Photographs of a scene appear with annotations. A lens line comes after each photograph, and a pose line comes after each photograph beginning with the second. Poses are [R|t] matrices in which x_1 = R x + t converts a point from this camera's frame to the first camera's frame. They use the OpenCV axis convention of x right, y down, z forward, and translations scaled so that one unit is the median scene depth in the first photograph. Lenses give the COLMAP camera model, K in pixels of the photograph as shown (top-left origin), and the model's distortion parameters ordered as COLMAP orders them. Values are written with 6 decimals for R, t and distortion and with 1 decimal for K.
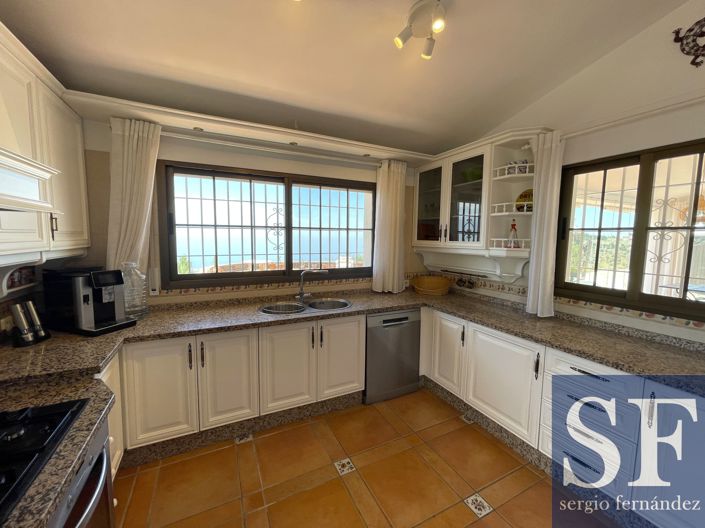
lens RADIAL K [[285.6, 0, 352.5], [0, 285.6, 264.0], [0, 0, 1]] dist [0.000155, 0.000074]
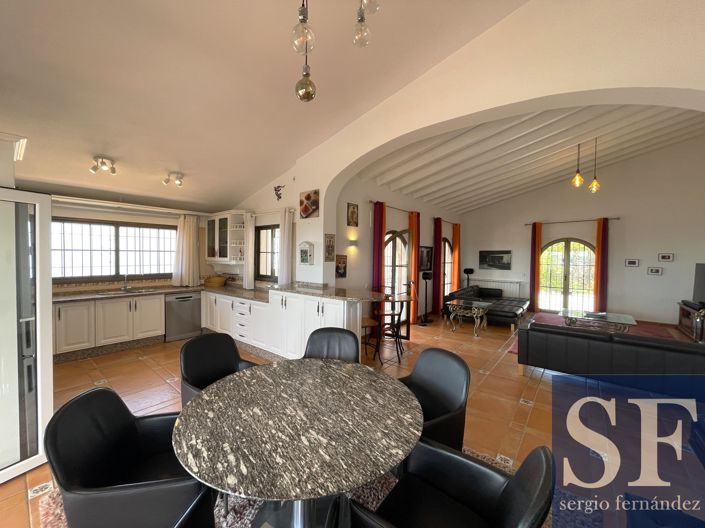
lens RADIAL K [[285.6, 0, 352.5], [0, 285.6, 264.0], [0, 0, 1]] dist [0.000155, 0.000074]
pose [[0.913196, -0.014932, 0.407247, 0.401569], [0.039362, 0.997888, -0.051675, 0.109211], [-0.405615, 0.063219, 0.911855, -1.246445]]
